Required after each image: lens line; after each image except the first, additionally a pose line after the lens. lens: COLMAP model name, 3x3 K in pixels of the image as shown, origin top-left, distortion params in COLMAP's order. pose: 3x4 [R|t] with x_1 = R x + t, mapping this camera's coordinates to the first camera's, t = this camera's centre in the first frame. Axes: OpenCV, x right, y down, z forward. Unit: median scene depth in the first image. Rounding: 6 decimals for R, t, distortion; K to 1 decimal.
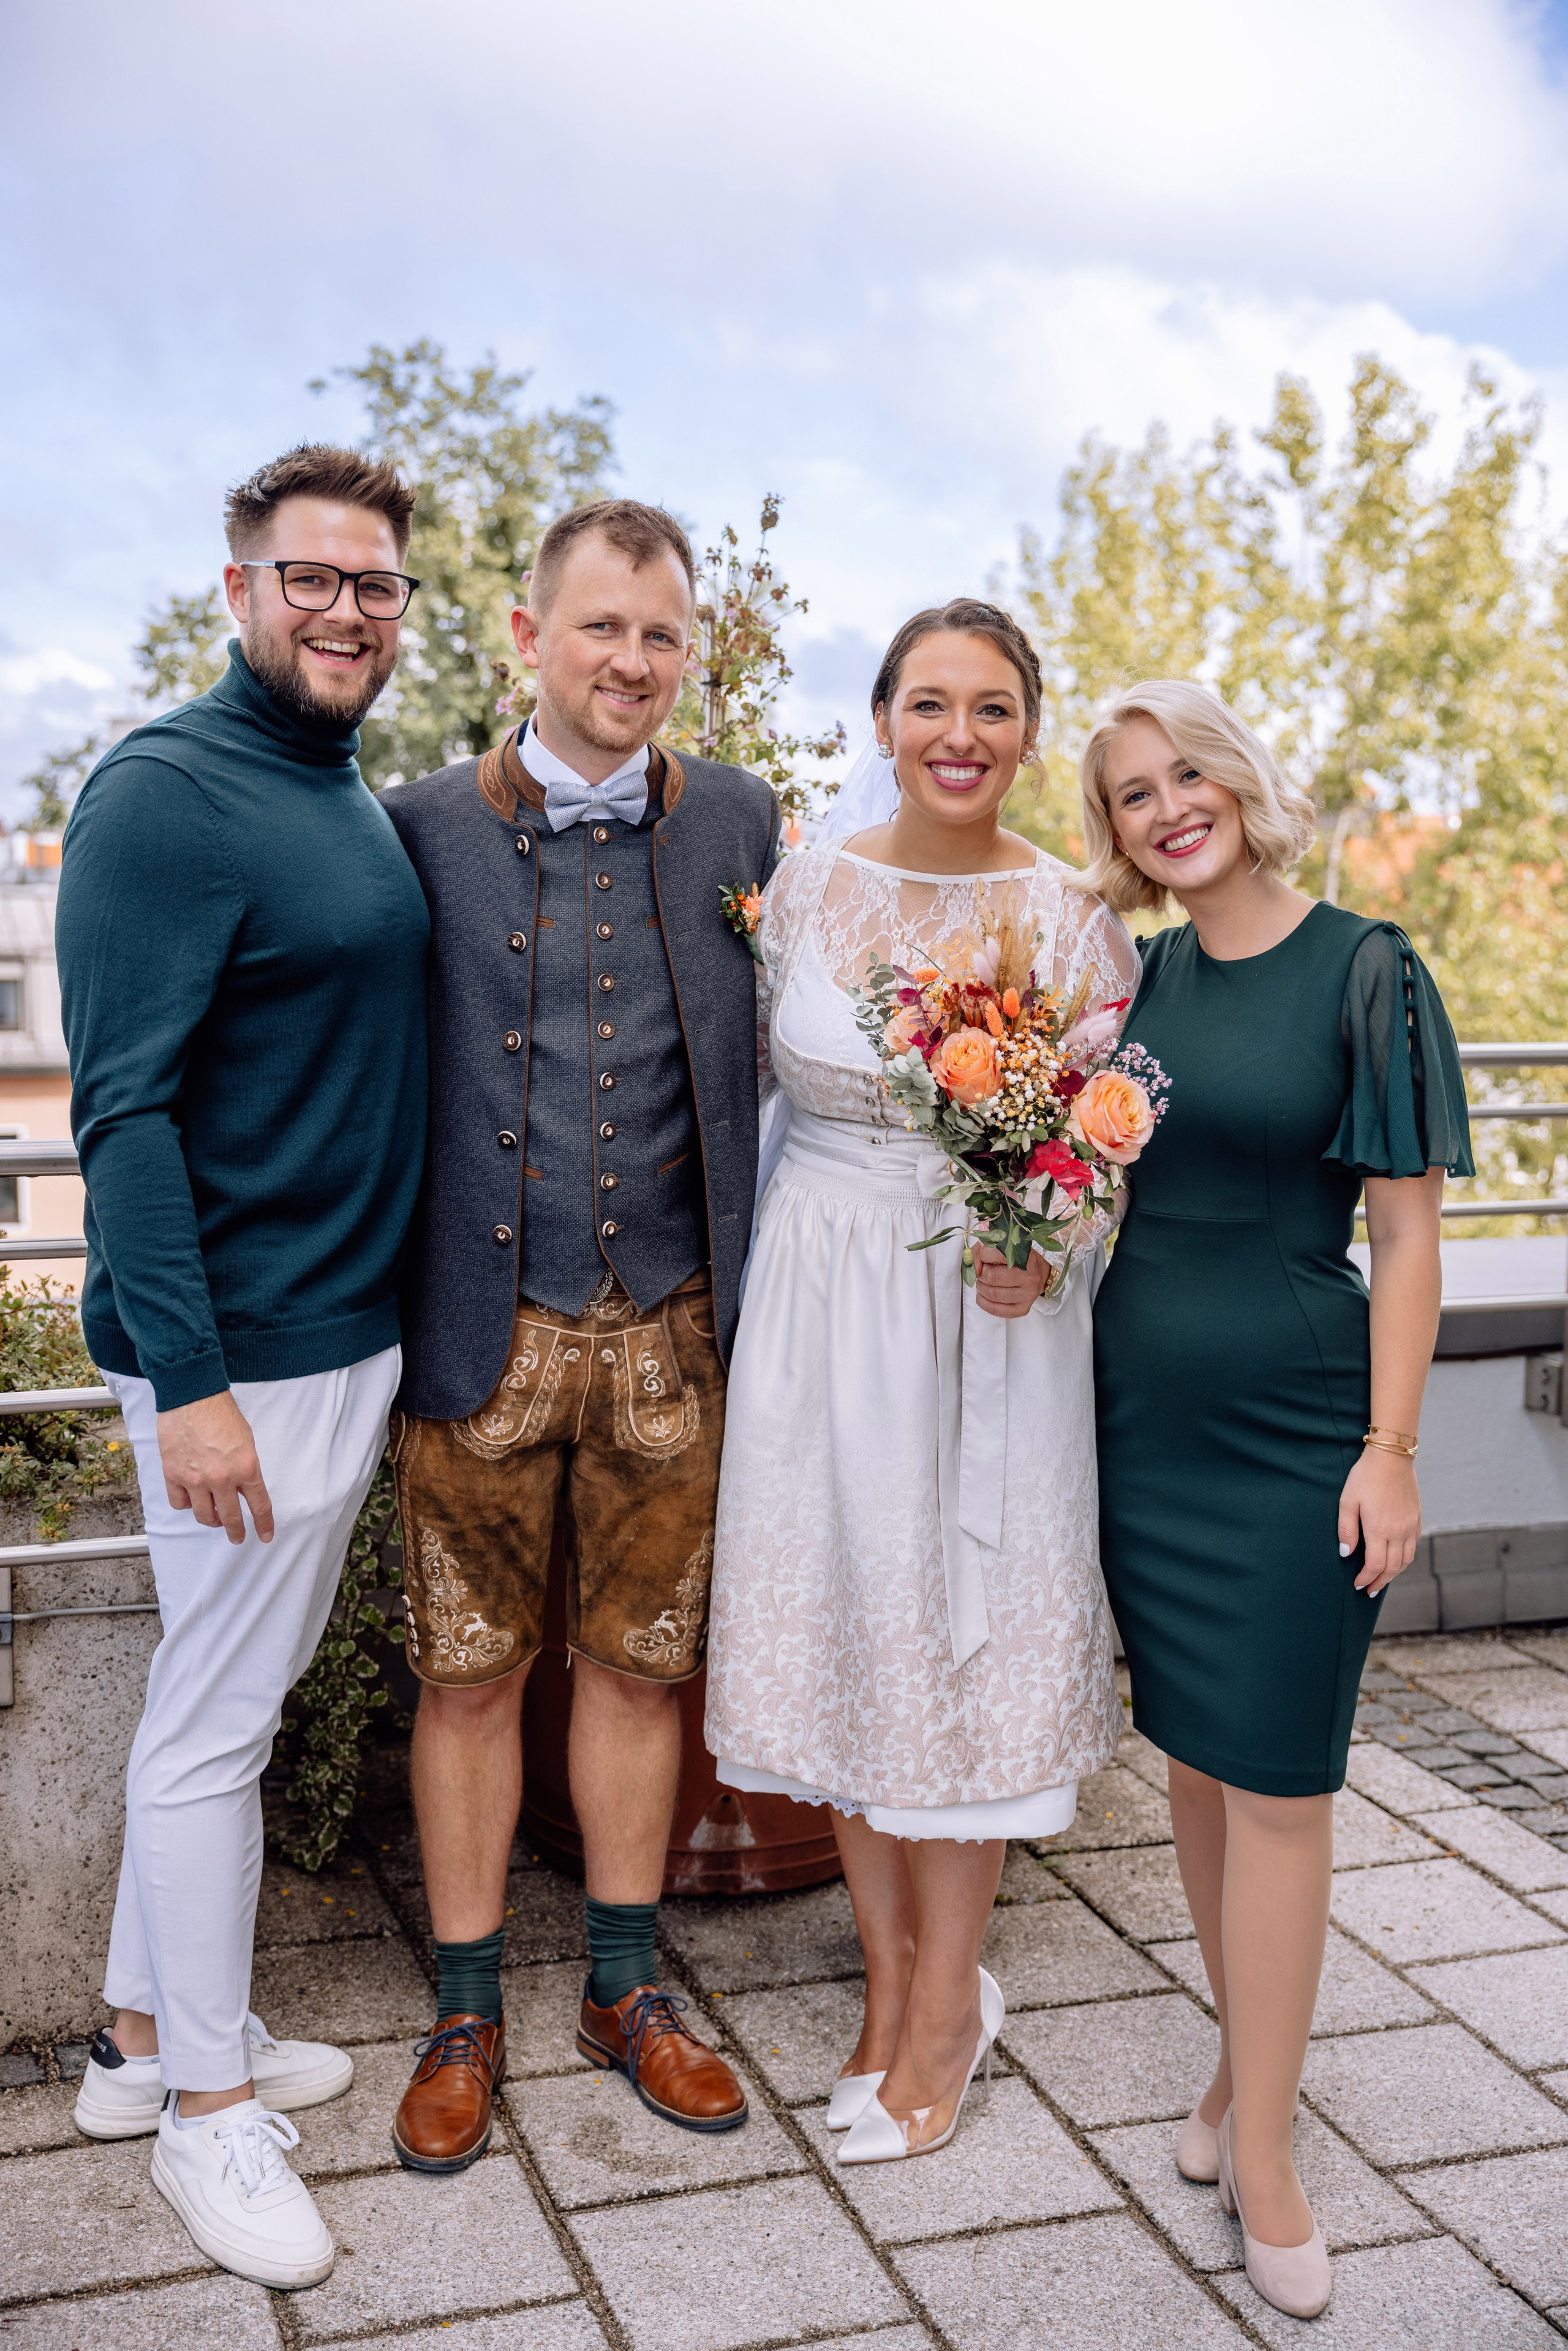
lens RADIAL K [[2644.6, 0, 838.5], [0, 2644.6, 1238.7], [0, 0, 1]] dist [0.022063, 0.000000]
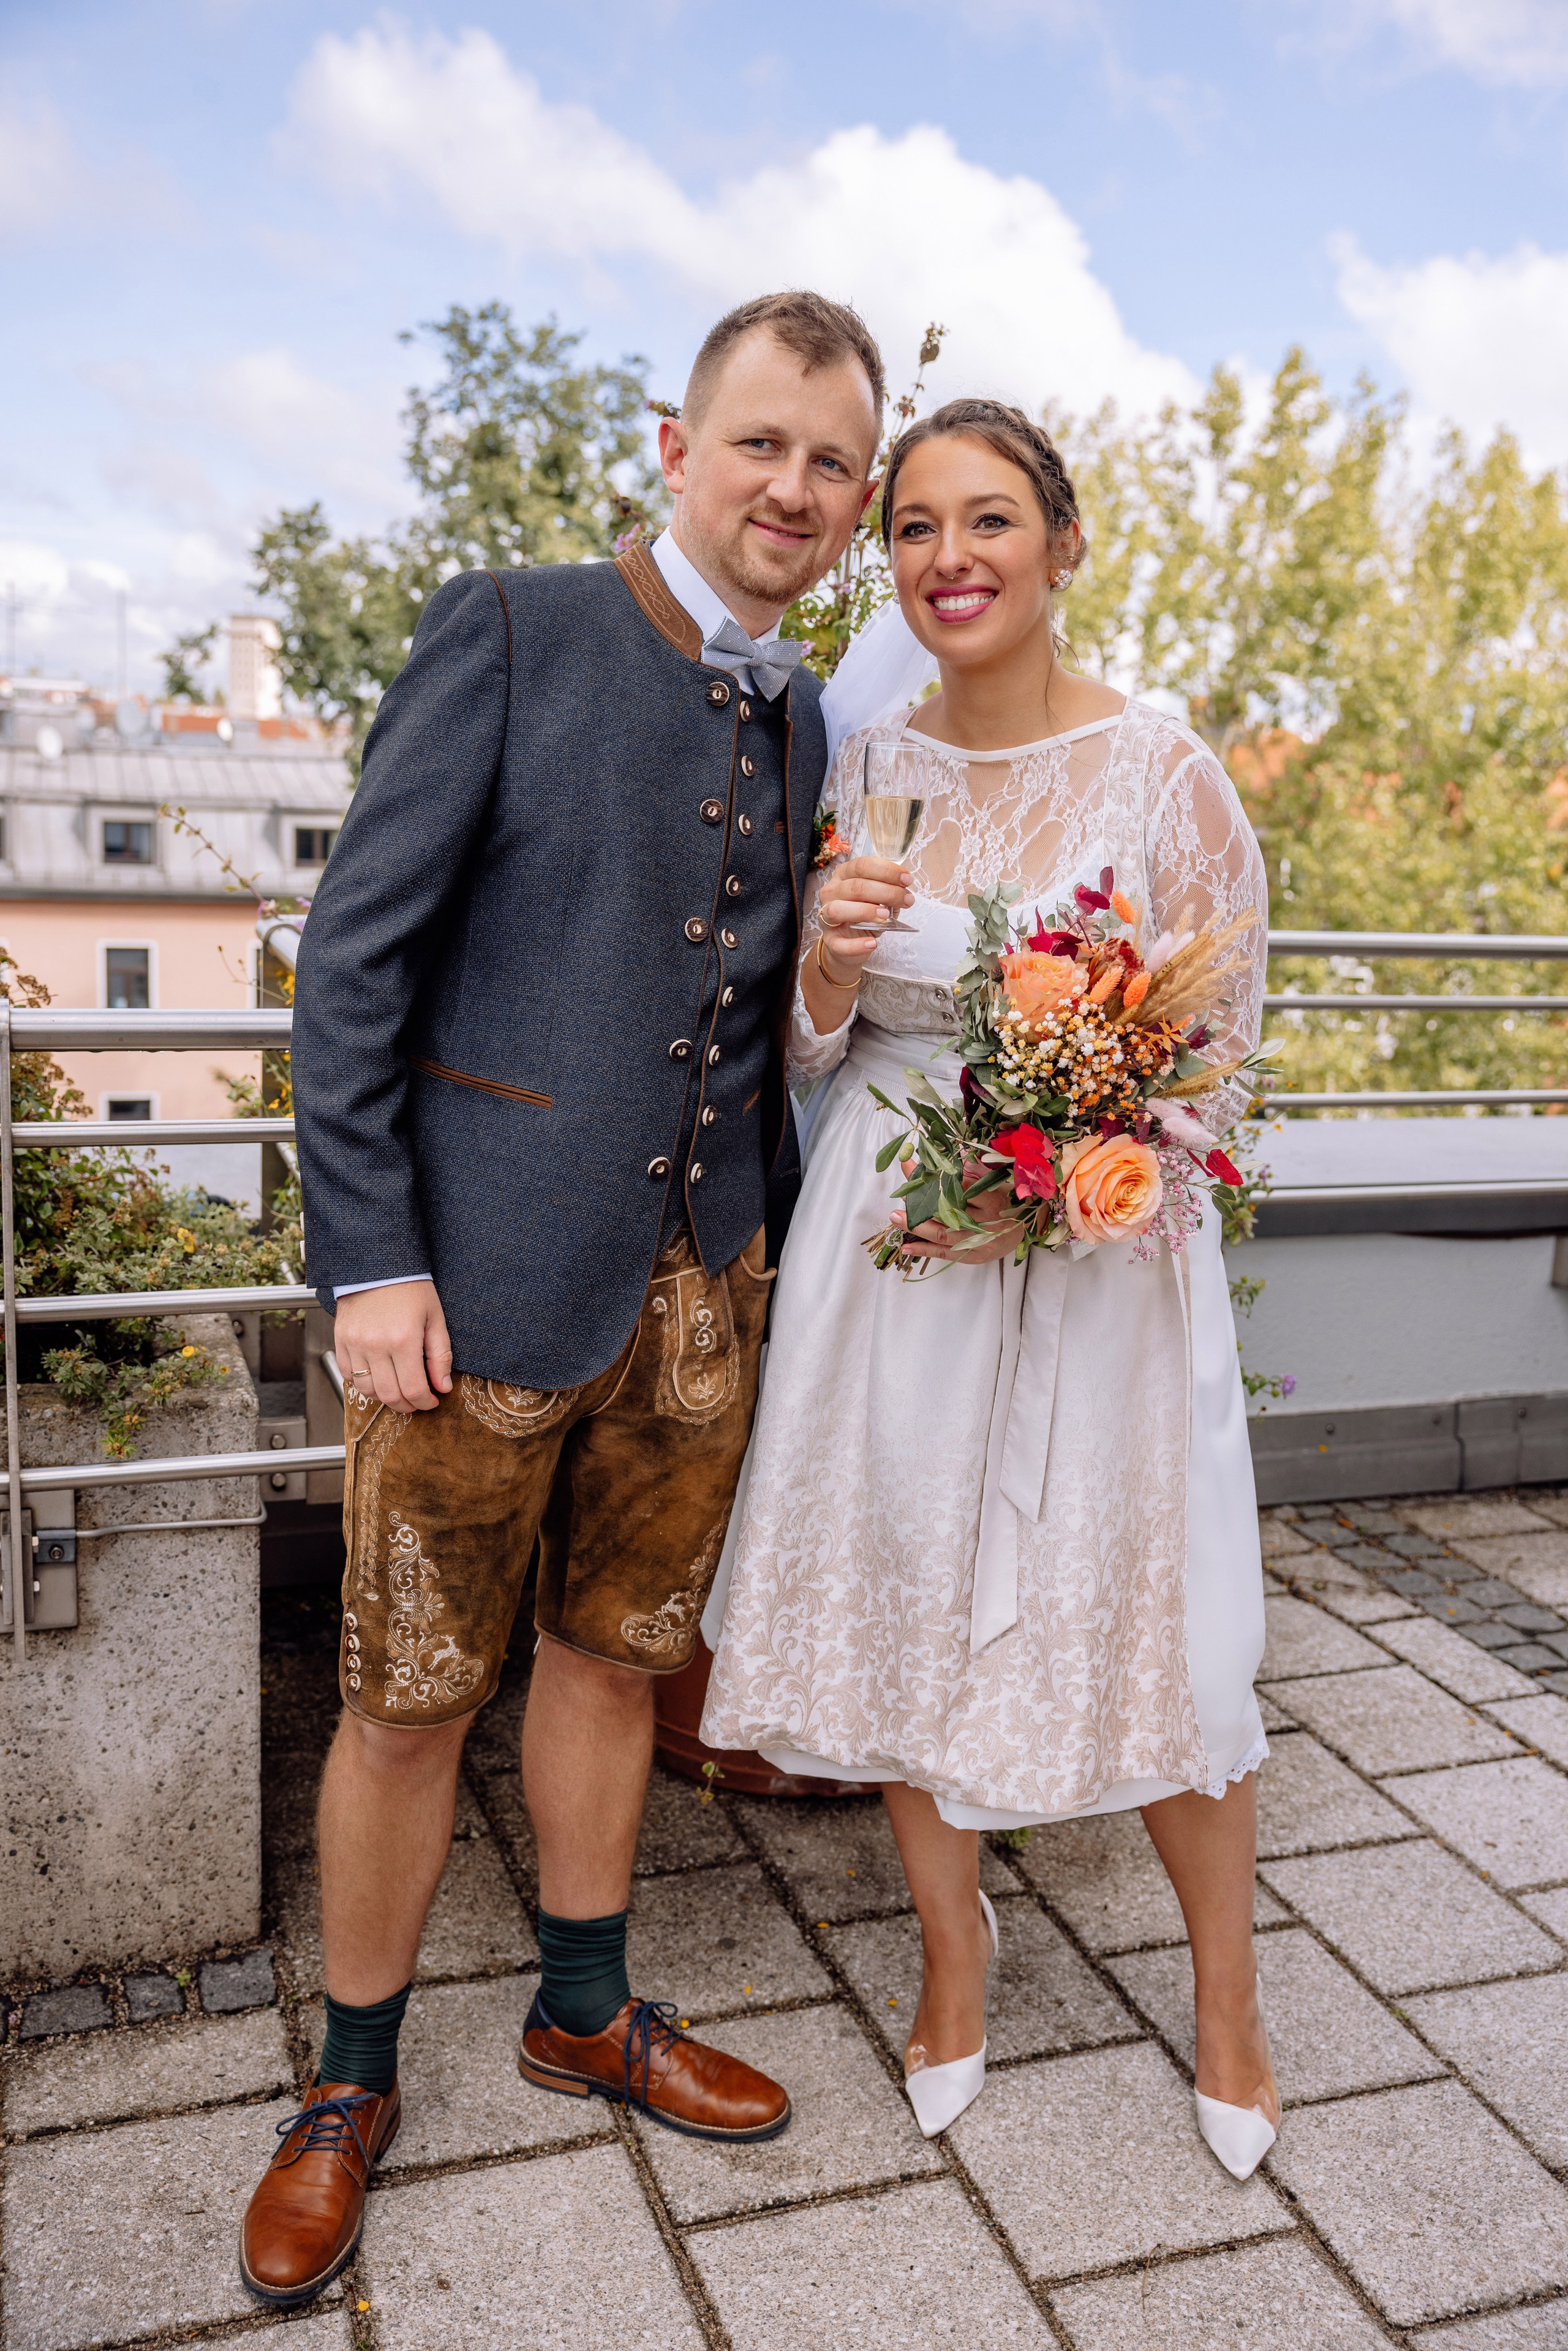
lens RADIAL K [[2101.3, 0, 851.4], [0, 2101.3, 1178.9], [0, 0, 1]] dist [-0.021039, -0.017599]
pose [[0.999215, 0.031026, 0.024648, -0.040908], [-0.032445, 0.997706, 0.059417, -0.020938], [-0.022748, -0.060170, 0.997929, 0.174043]]
